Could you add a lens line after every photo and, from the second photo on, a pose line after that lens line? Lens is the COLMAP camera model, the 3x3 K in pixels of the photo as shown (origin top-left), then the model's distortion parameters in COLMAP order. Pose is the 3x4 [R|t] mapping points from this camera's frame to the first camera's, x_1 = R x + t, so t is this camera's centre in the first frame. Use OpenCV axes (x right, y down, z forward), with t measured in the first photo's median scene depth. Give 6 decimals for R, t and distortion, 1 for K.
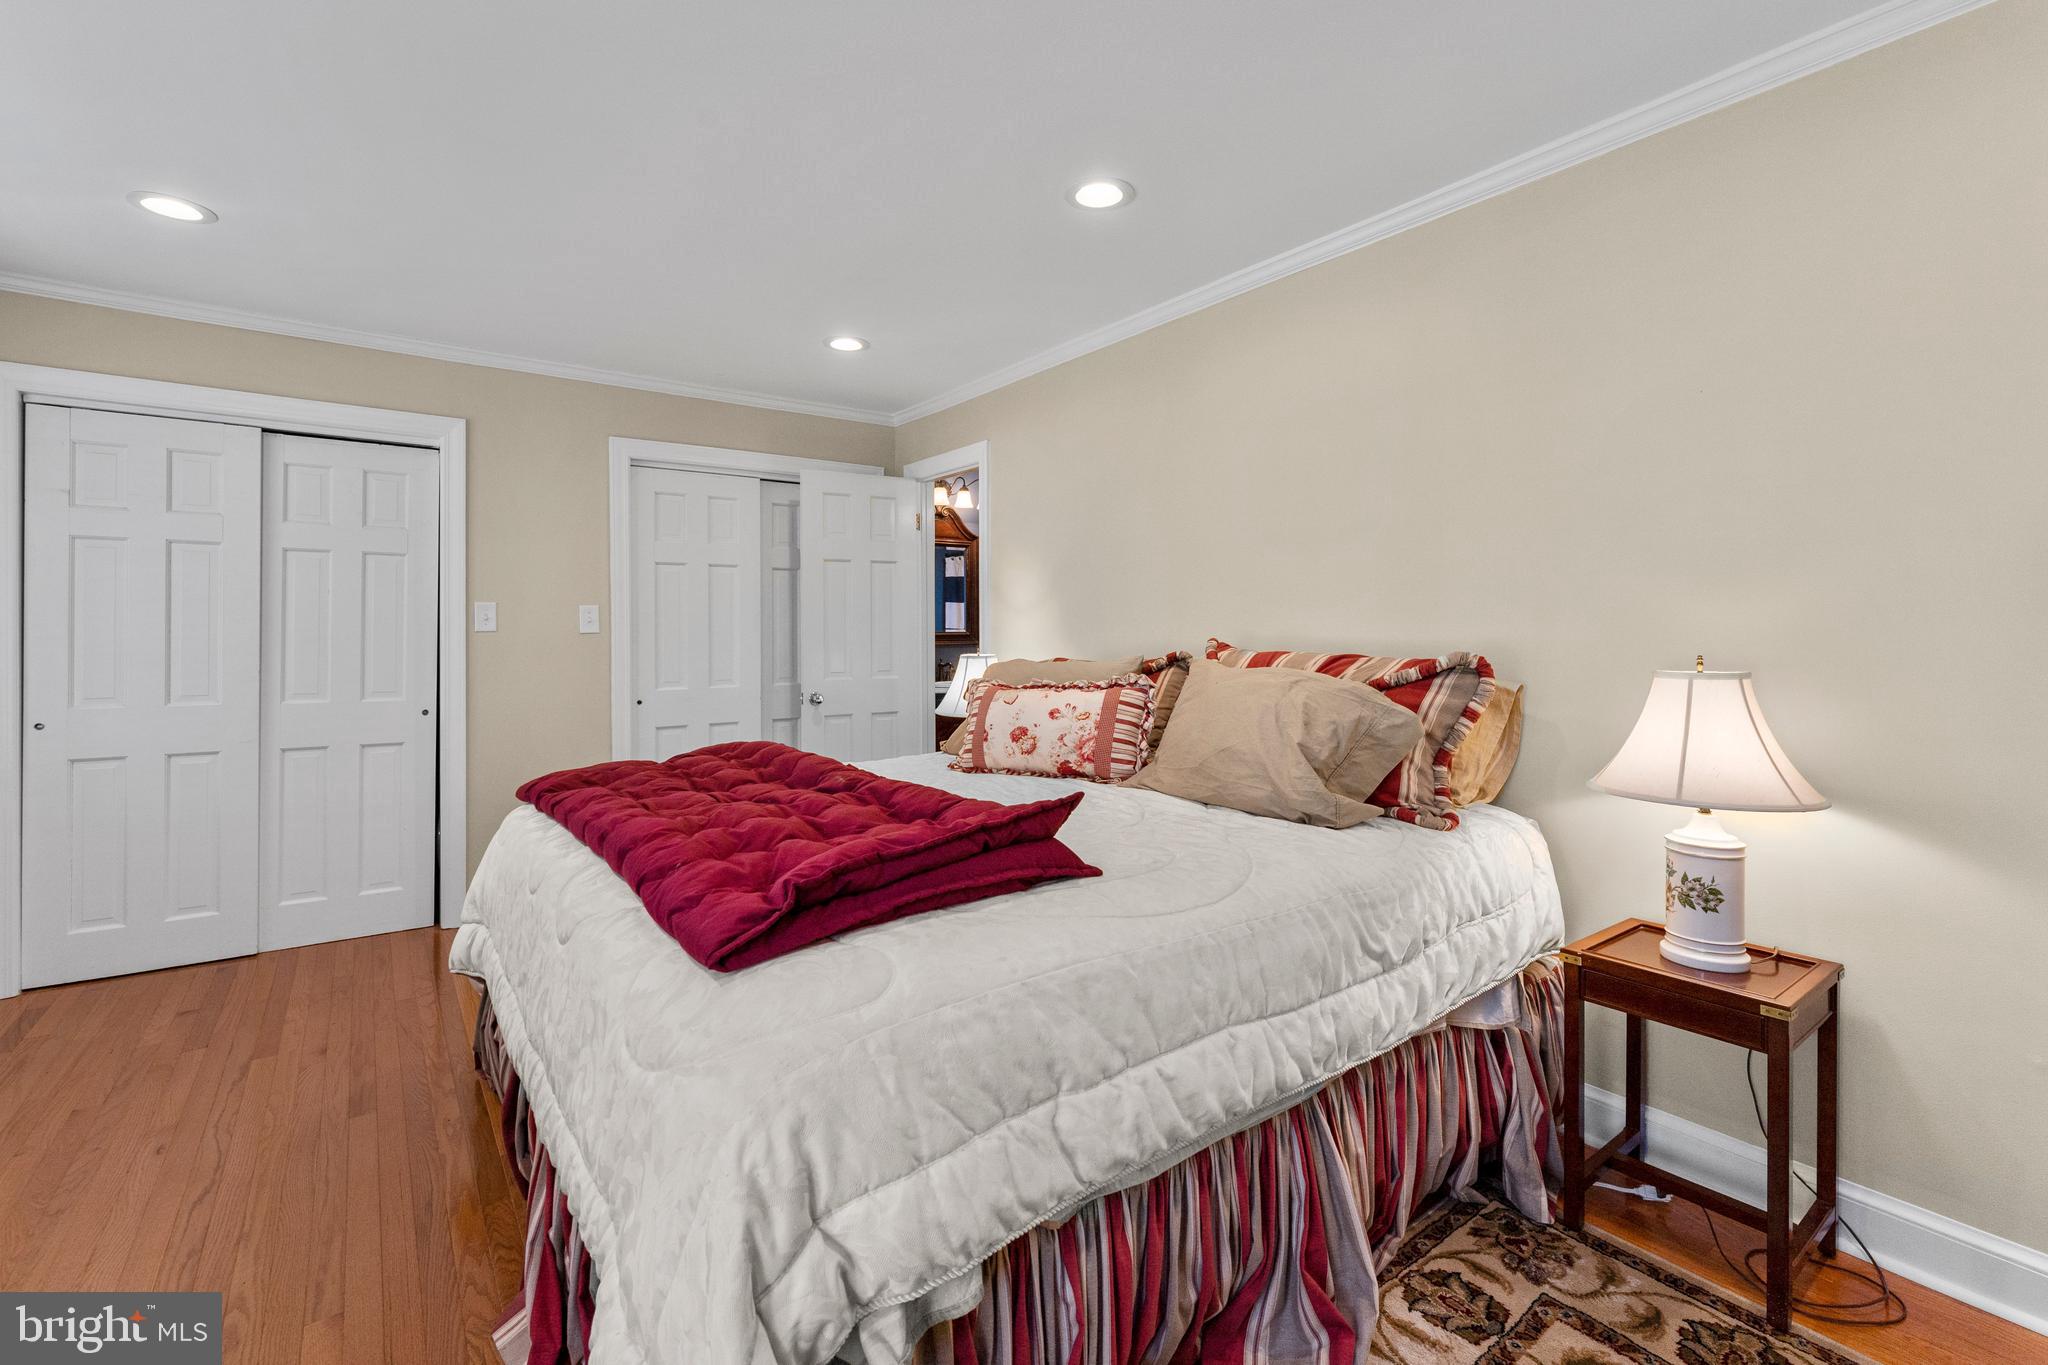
lens RADIAL K [[910.5, 0, 1043.3], [0, 910.5, 643.4], [0, 0, 1]] dist [0.002106, 0.000399]
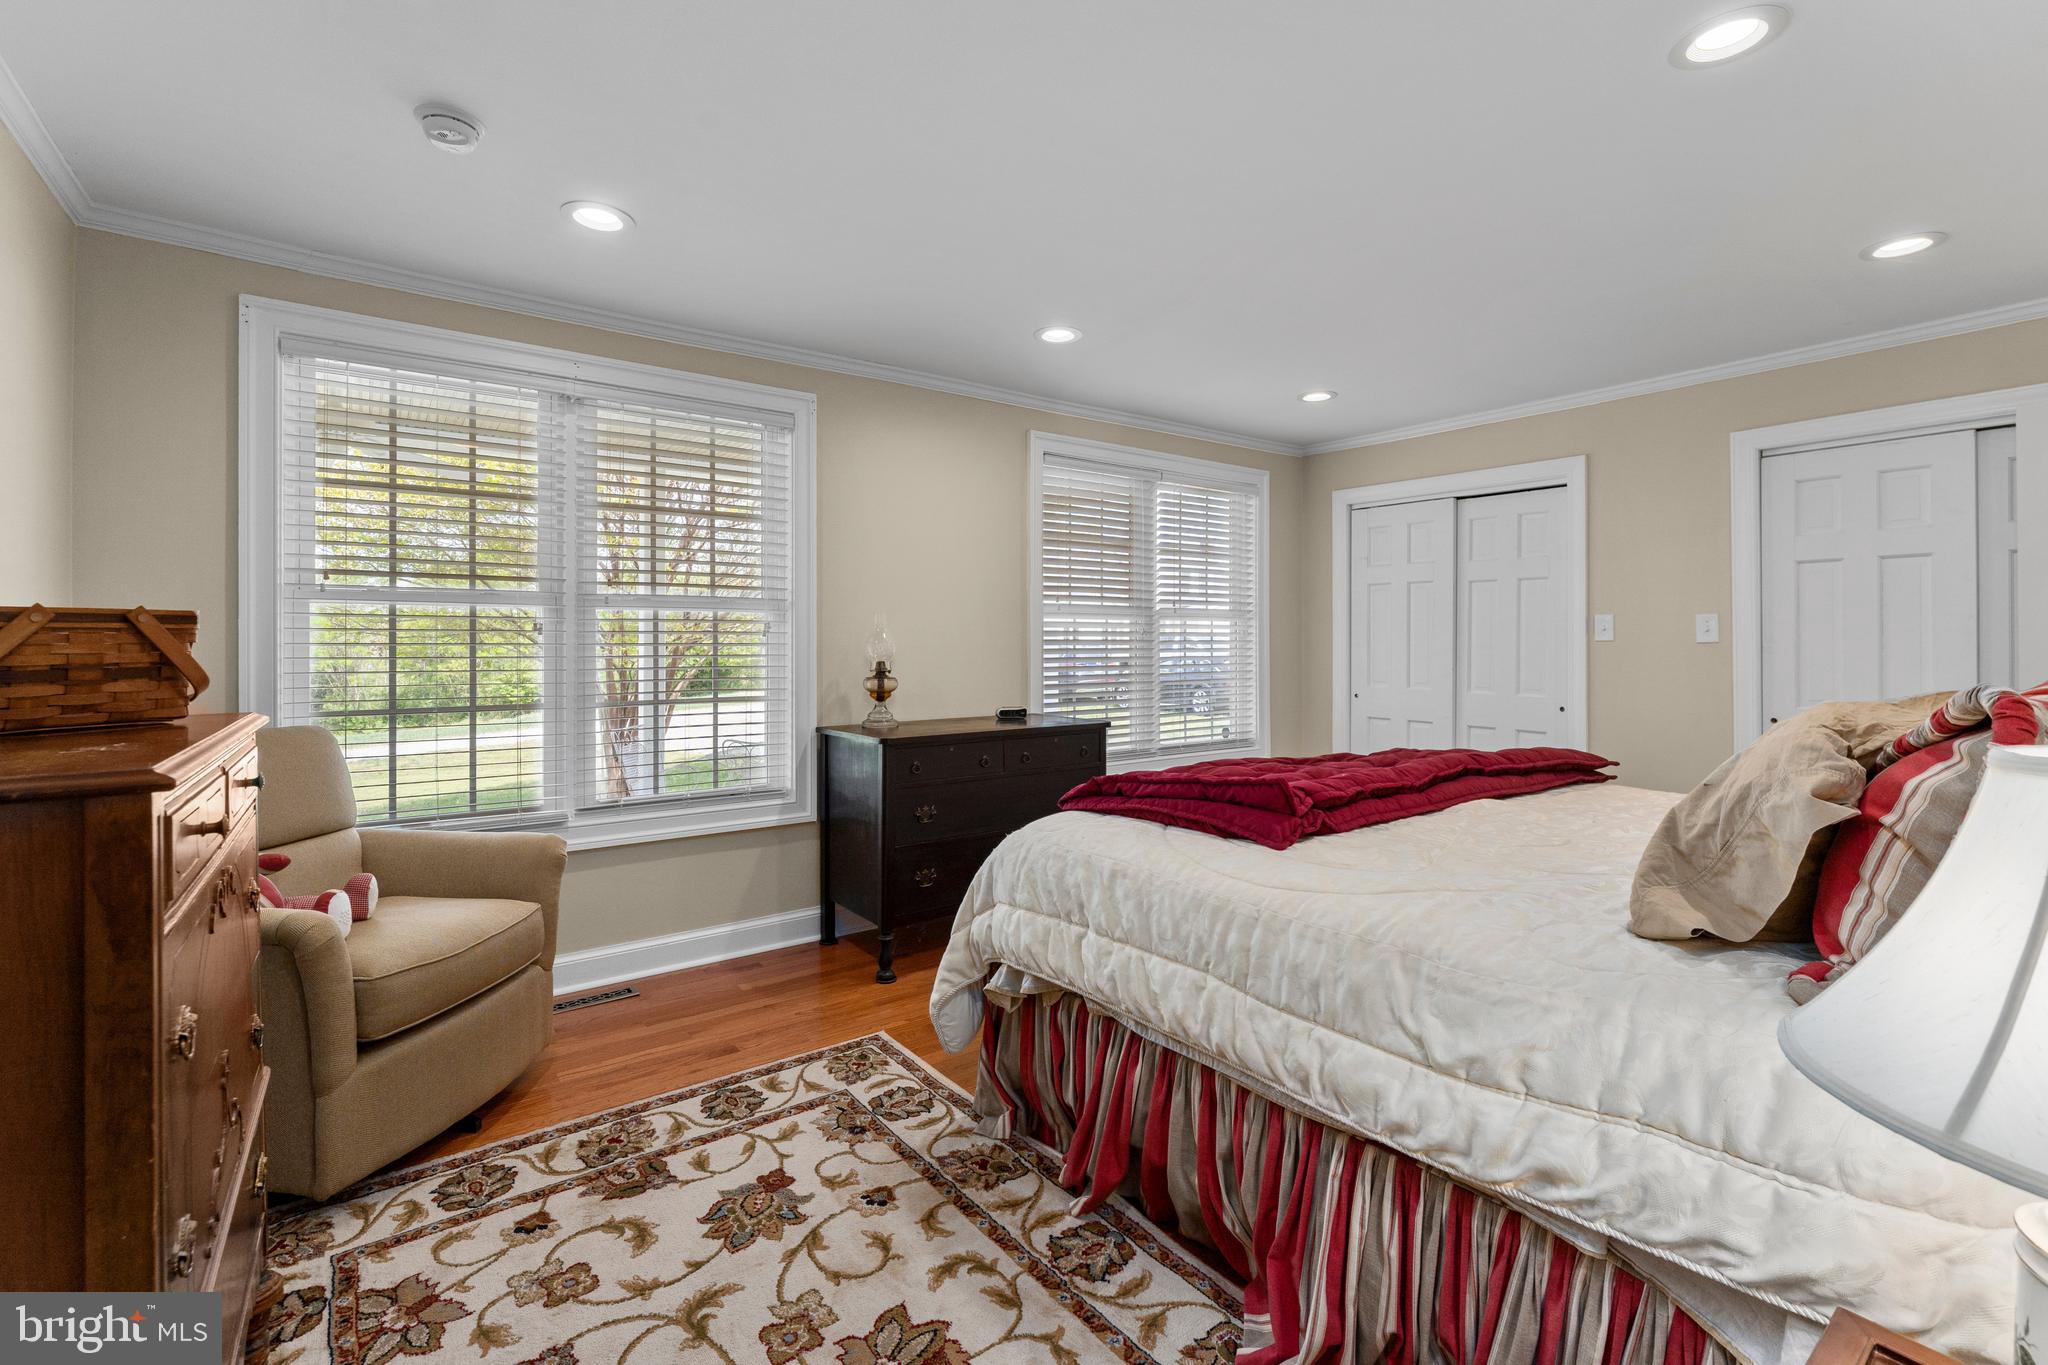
lens RADIAL K [[910.5, 0, 1043.3], [0, 910.5, 643.4], [0, 0, 1]] dist [0.002106, 0.000399]
pose [[0.015318, 0.001601, -0.999881, 0.503770], [-0.007511, 0.999971, 0.001486, -0.006982], [0.999854, 0.007487, 0.015330, 0.313548]]
